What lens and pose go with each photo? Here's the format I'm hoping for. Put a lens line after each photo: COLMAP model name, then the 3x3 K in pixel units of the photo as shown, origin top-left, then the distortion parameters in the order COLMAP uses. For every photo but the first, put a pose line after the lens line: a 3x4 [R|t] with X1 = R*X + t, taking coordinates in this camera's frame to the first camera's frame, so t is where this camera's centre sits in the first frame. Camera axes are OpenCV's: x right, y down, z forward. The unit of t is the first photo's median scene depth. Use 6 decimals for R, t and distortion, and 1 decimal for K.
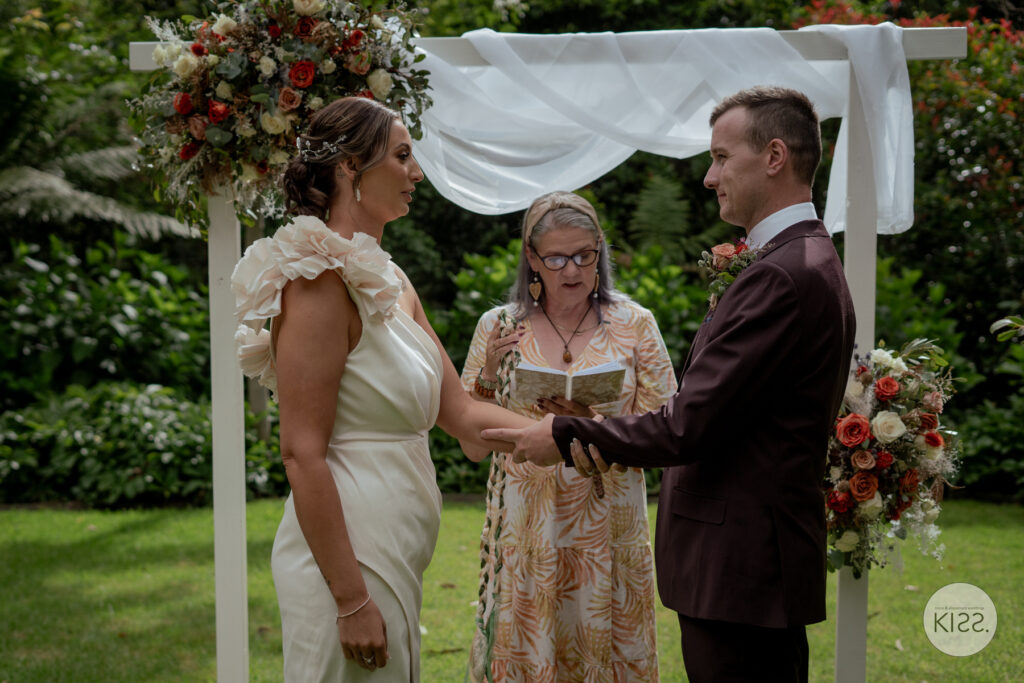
lens RADIAL K [[1648.7, 0, 444.0], [0, 1648.7, 397.3], [0, 0, 1]] dist [-0.029355, 0.077258]
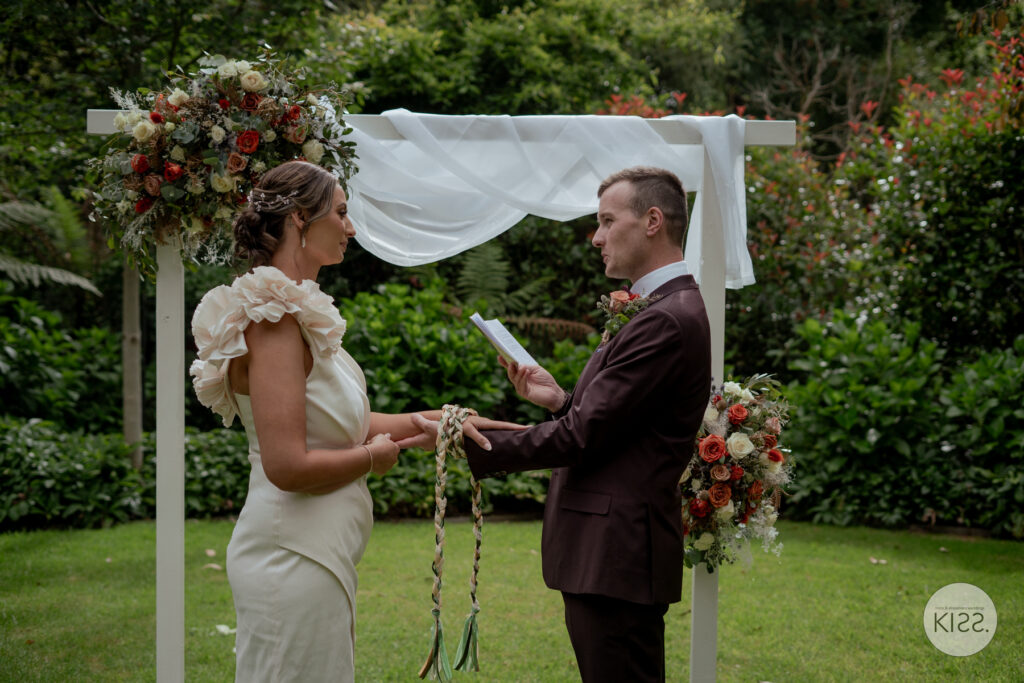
lens RADIAL K [[1471.1, 0, 473.5], [0, 1471.1, 359.5], [0, 0, 1]] dist [-0.021976, 0.025488]
pose [[0.987507, 0.009319, 0.157298, -0.089383], [-0.000932, 0.998578, -0.053310, 0.011883], [-0.157571, 0.052498, 0.986111, -0.037476]]
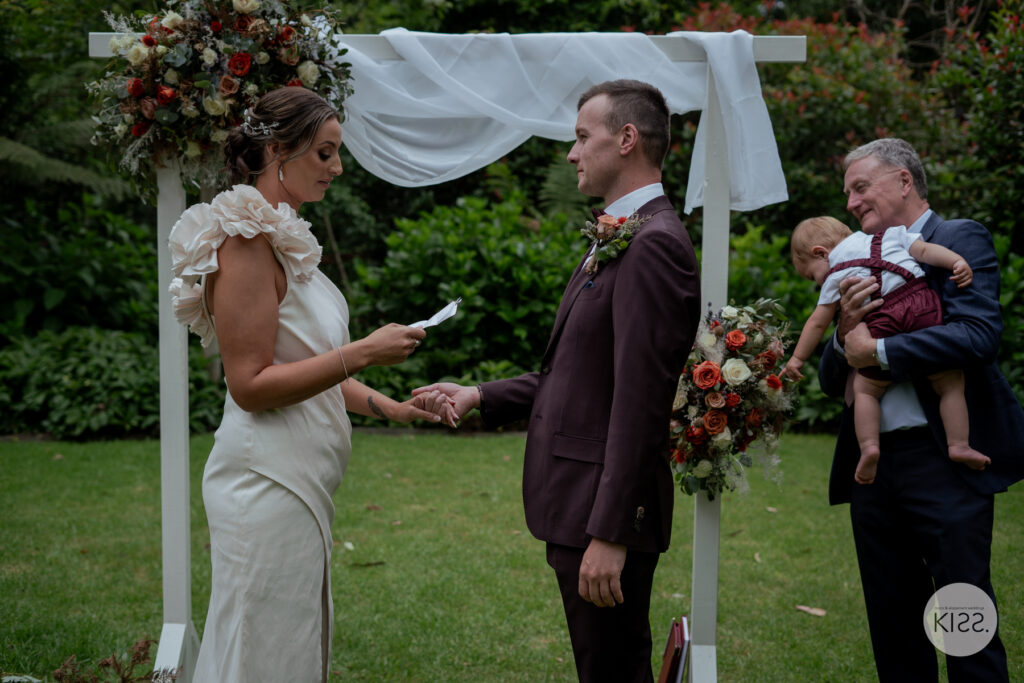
lens RADIAL K [[1464.0, 0, 495.4], [0, 1464.0, 344.6], [0, 0, 1]] dist [-0.011896, -0.026339]
pose [[0.997267, 0.007169, 0.073529, 0.018249], [-0.007278, 0.999973, 0.001214, -0.001932], [-0.073518, -0.001746, 0.997292, -0.036340]]
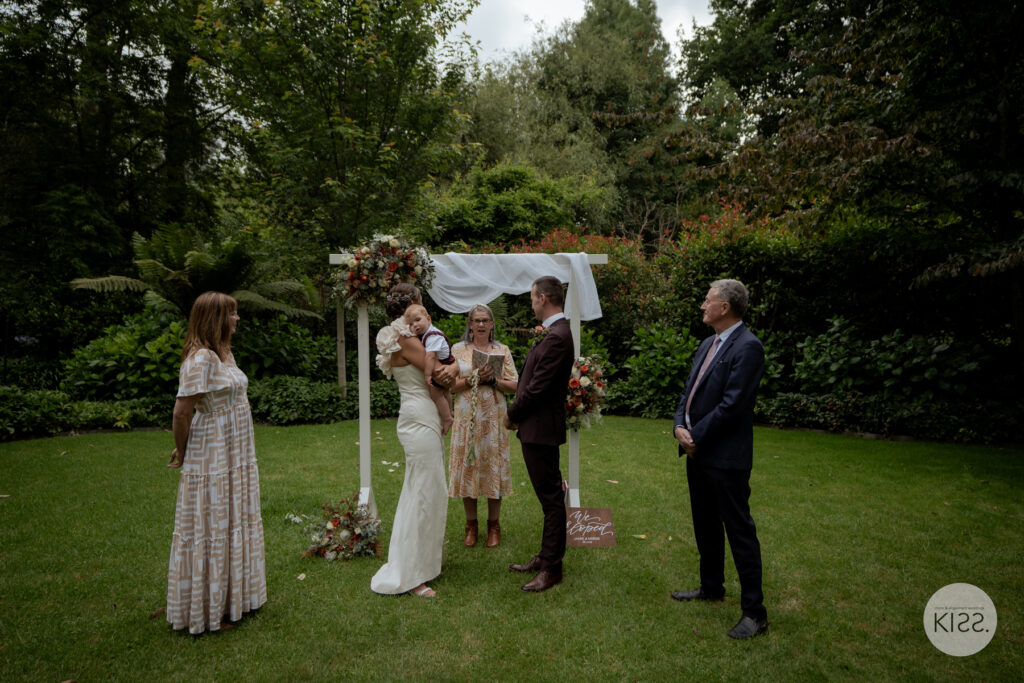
lens RADIAL K [[738.2, 0, 498.4], [0, 738.2, 356.6], [0, 0, 1]] dist [-0.006603, 0.001139]
pose [[0.988511, -0.006979, 0.150991, -0.098629], [0.012758, 0.999221, -0.037341, 0.018923], [-0.150613, 0.038838, 0.987830, -0.343181]]
